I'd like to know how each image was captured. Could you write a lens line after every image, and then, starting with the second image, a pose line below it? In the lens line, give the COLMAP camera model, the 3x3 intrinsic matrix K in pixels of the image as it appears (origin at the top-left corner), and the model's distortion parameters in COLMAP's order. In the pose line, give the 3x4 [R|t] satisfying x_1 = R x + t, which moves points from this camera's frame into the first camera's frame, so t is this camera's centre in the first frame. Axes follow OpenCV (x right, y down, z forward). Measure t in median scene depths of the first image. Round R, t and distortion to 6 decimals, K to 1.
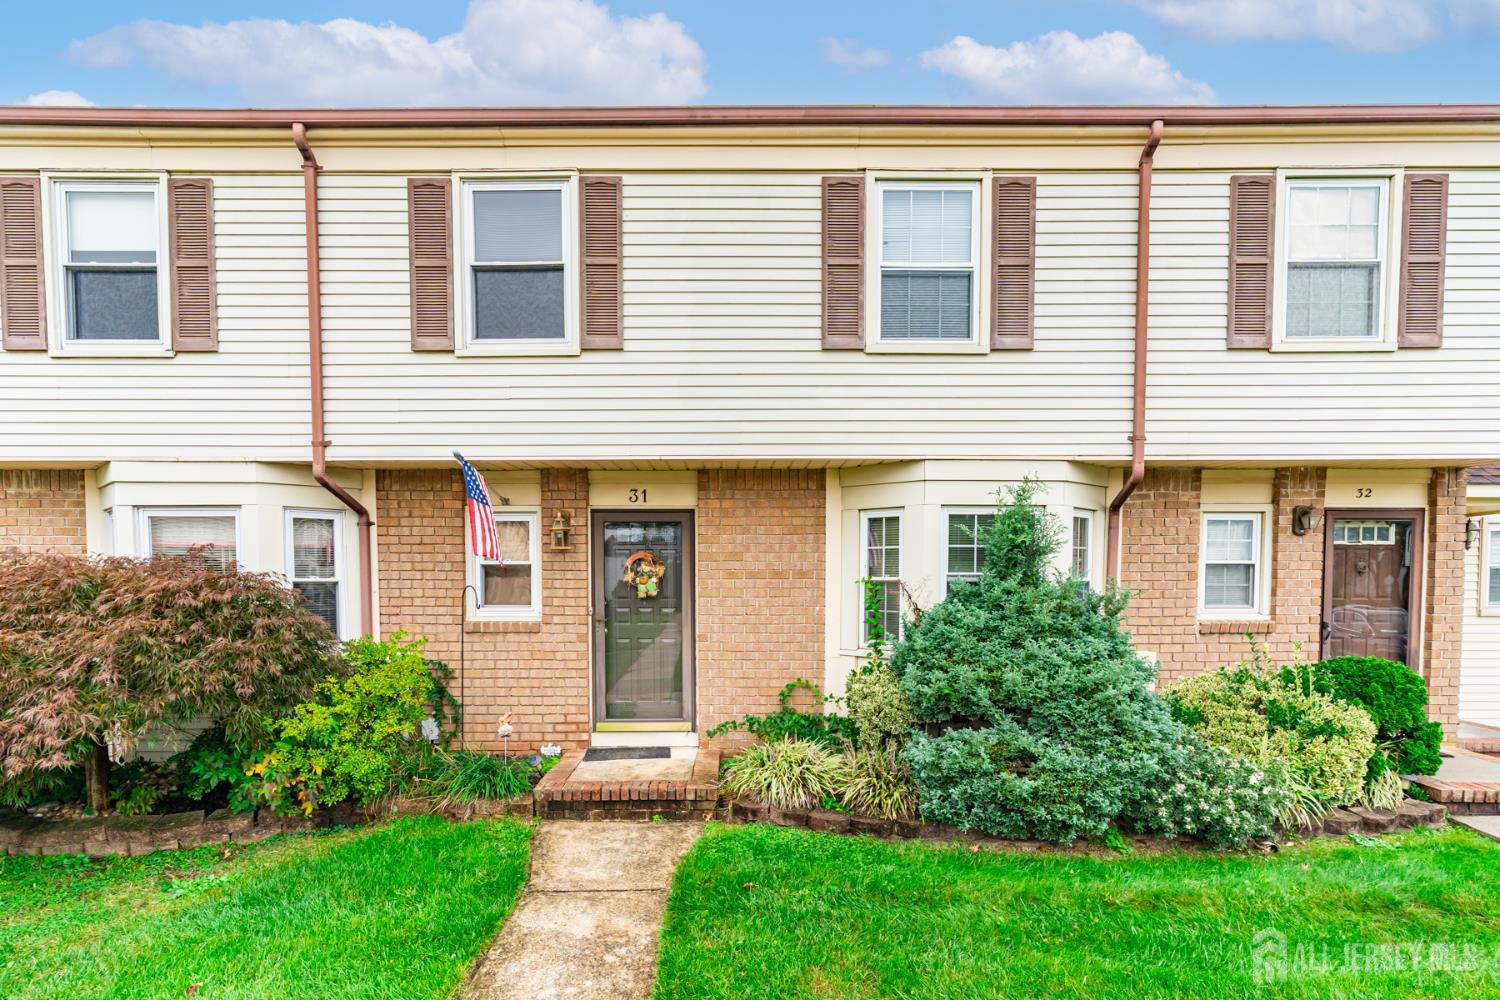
lens RADIAL K [[800.1, 0, 750.2], [0, 800.1, 598.6], [0, 0, 1]] dist [-0.000372, 0.000300]
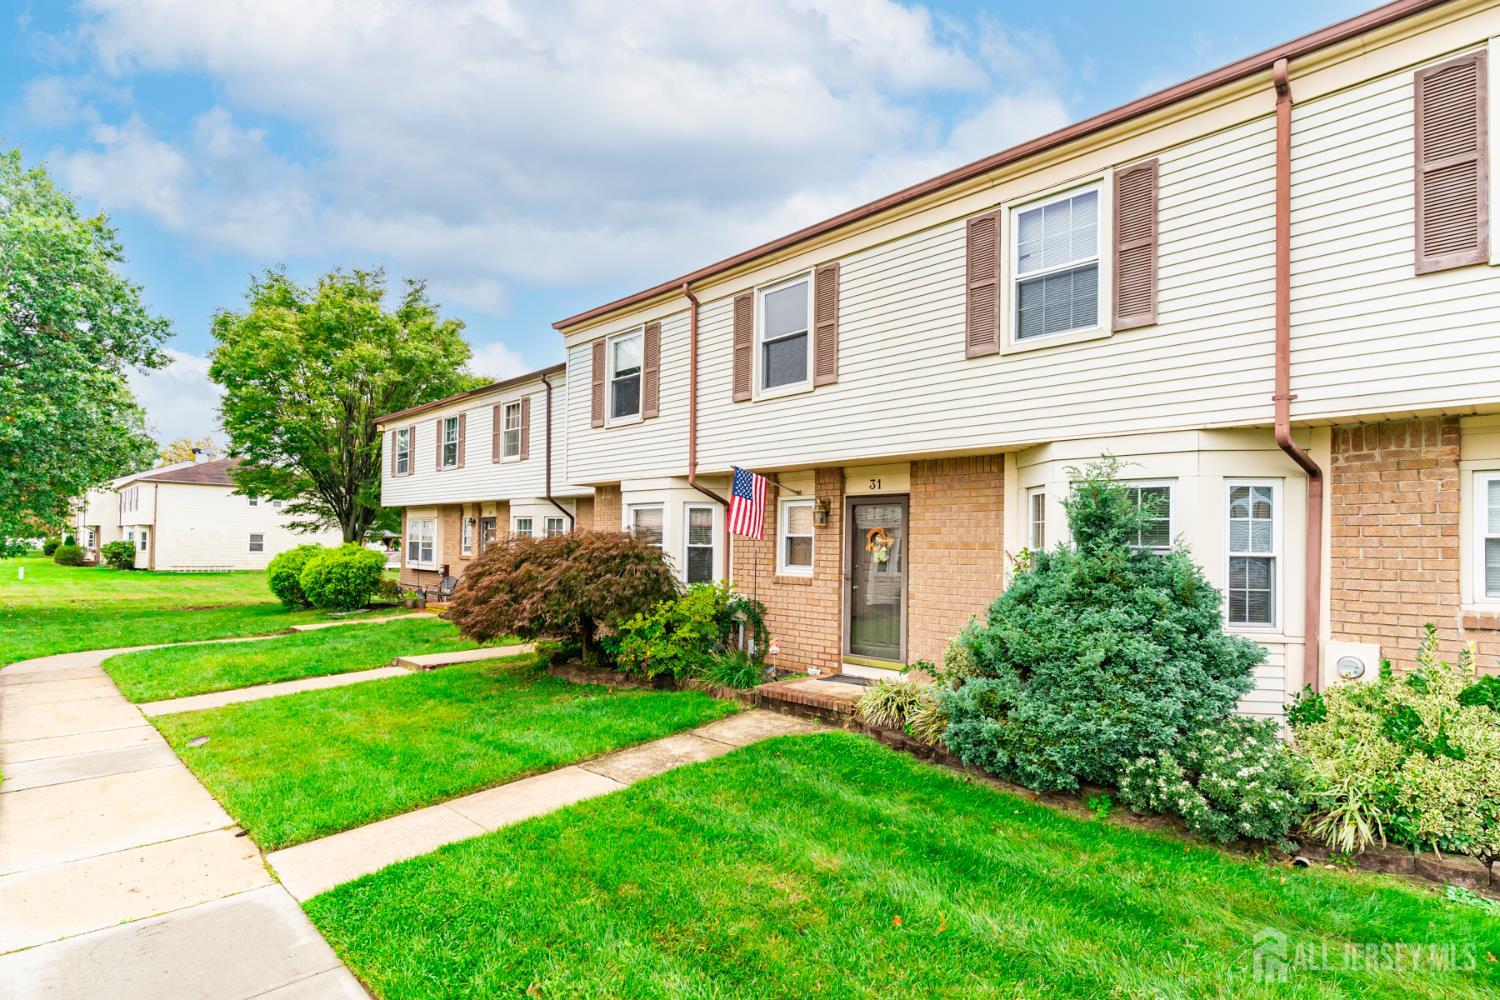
lens RADIAL K [[751.5, 0, 750.0], [0, 751.5, 500.0], [0, 0, 1]] dist [-0.000809, 0.000347]
pose [[0.701699, -0.032424, -0.711735, 0.601587], [-0.033561, 0.996351, -0.078478, 0.000394], [0.711682, 0.078955, 0.698050, -0.004256]]
